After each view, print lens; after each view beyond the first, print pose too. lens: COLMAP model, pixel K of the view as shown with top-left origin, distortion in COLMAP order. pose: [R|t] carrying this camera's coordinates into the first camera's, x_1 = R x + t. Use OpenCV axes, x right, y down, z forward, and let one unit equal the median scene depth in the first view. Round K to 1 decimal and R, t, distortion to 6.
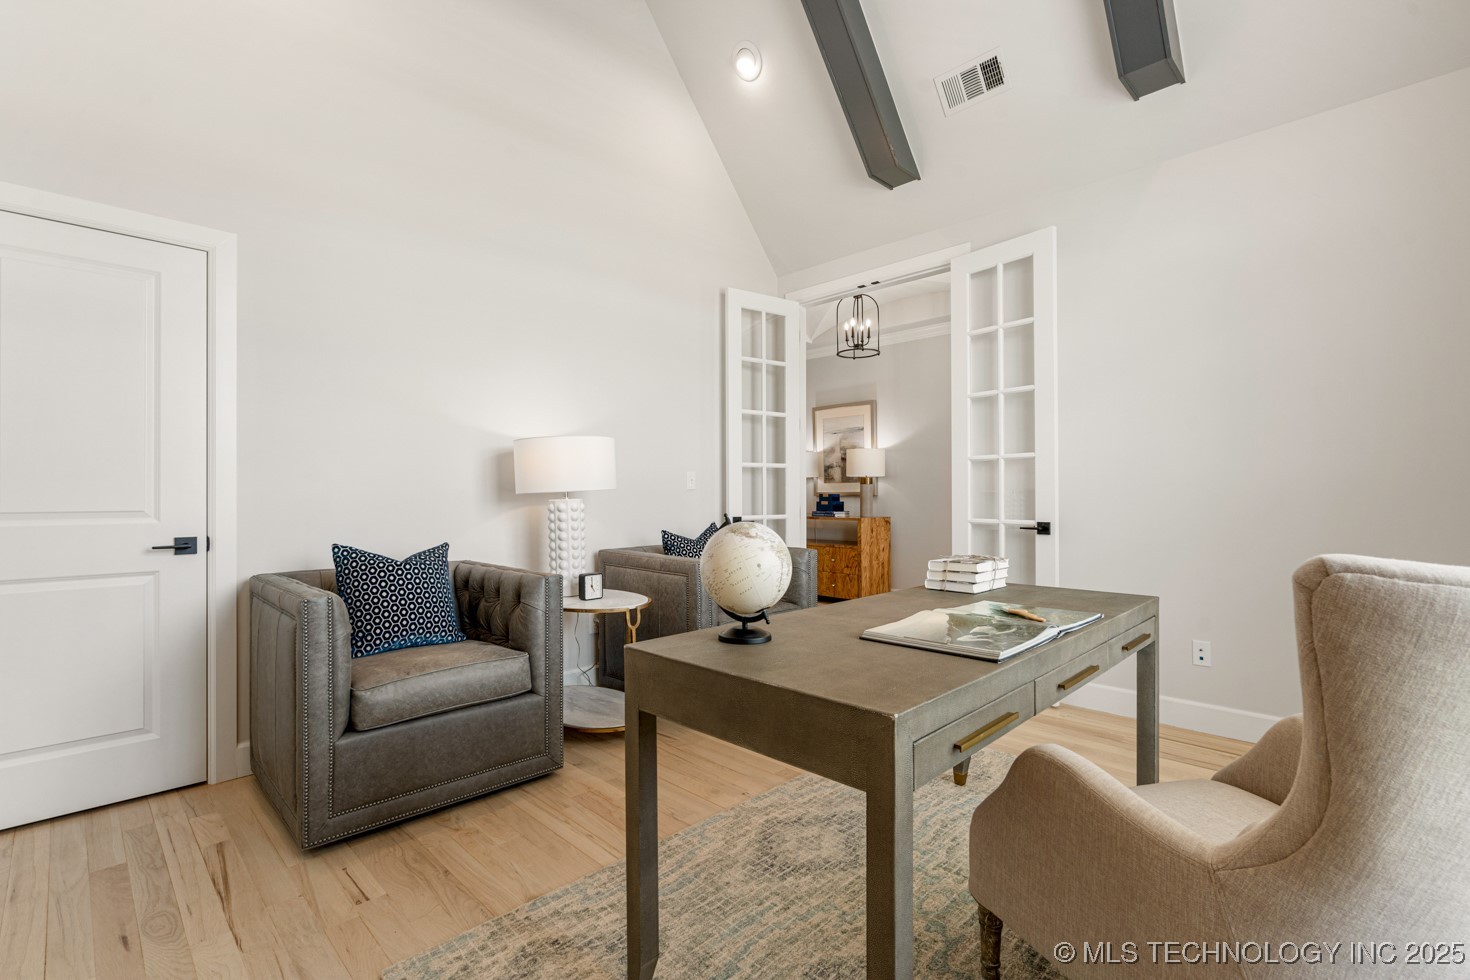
lens RADIAL K [[667.1, 0, 739.5], [0, 667.1, 491.6], [0, 0, 1]] dist [0.000343, 0.000791]
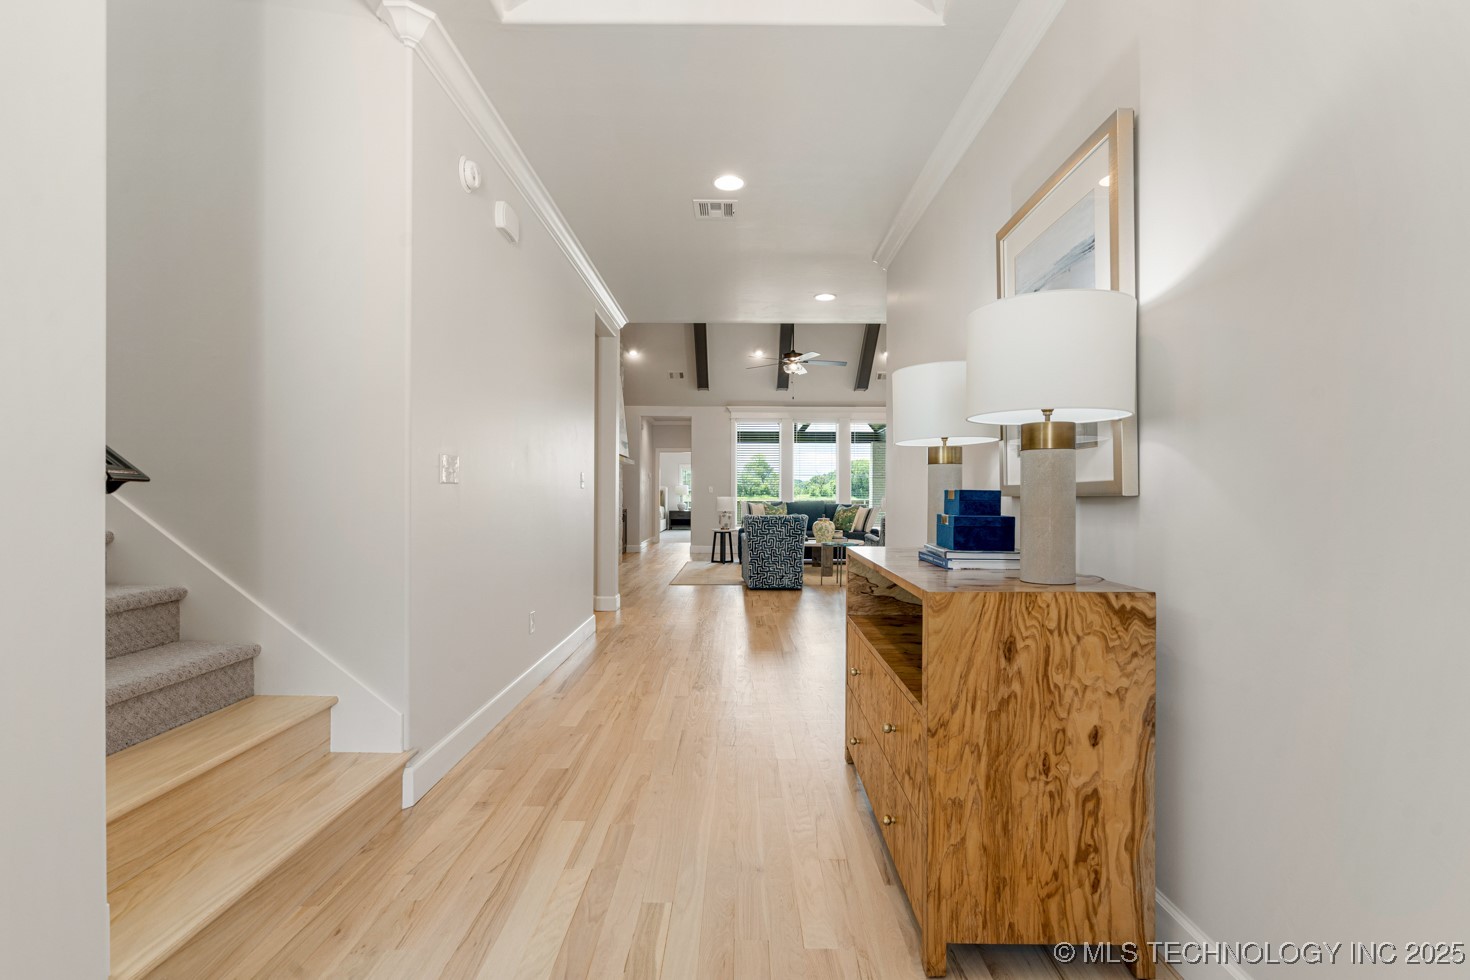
lens RADIAL K [[667.1, 0, 737.4], [0, 667.1, 489.8], [0, 0, 1]] dist [0.000343, 0.000791]
pose [[0.695756, -0.000948, -0.718278, 0.291979], [0.000601, 1.000000, -0.000738, 0.003781], [0.718278, 0.000081, 0.695756, 0.753534]]
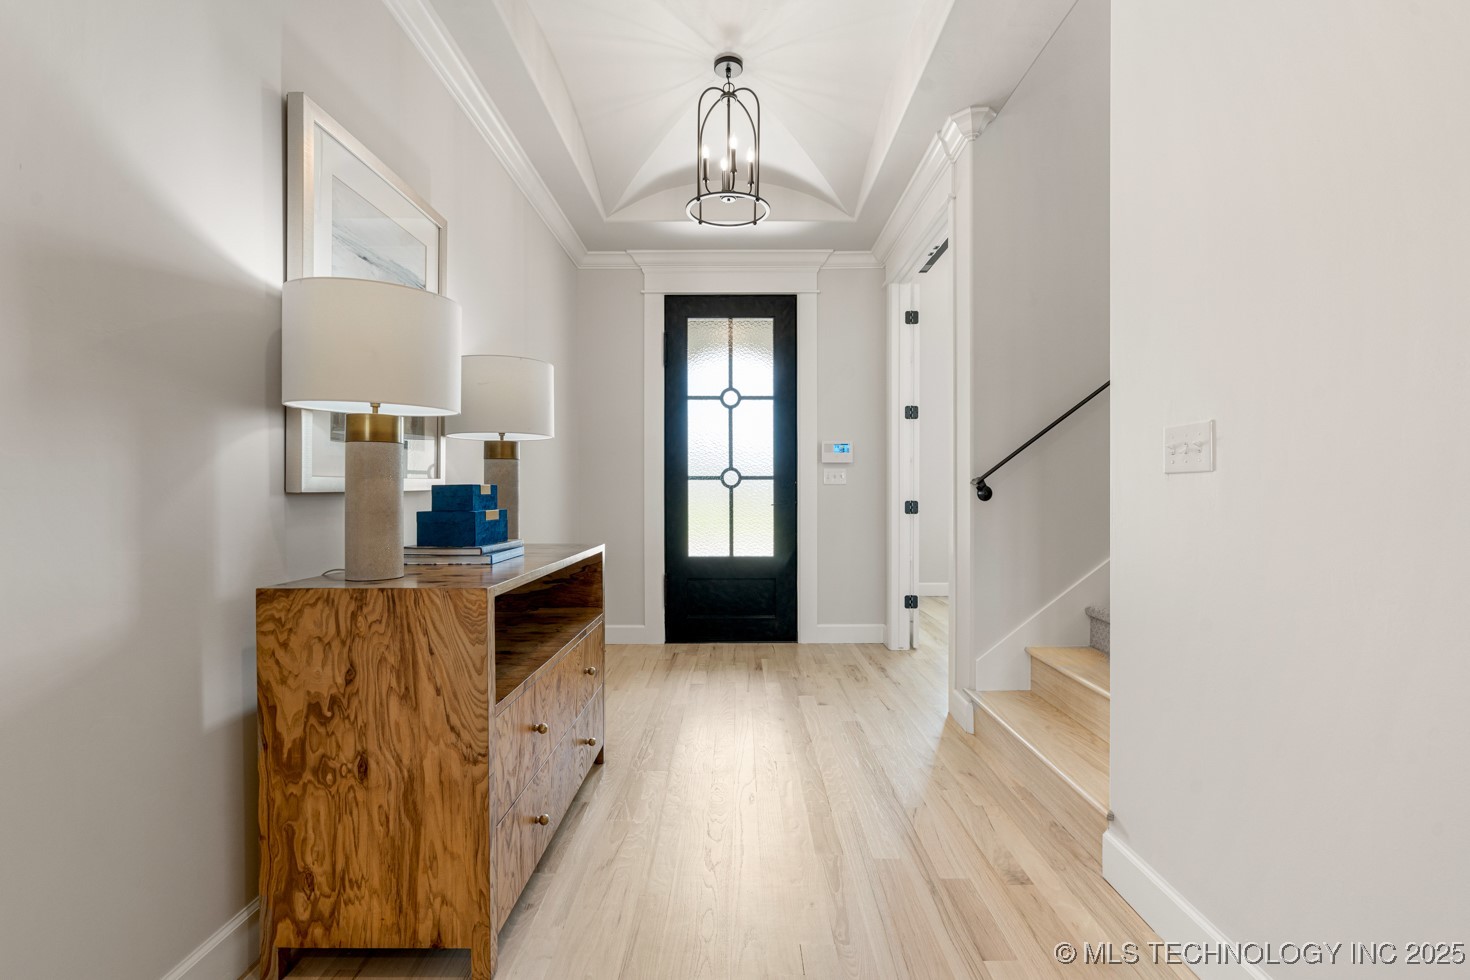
lens RADIAL K [[675.5, 0, 728.7], [0, 675.5, 488.0], [0, 0, 1]] dist [0.000143, 0.000020]
pose [[-0.691049, 0.001154, 0.722807, -0.096890], [-0.000024, 0.999999, -0.001619, 0.005044], [-0.722808, -0.001137, -0.691048, 1.114353]]
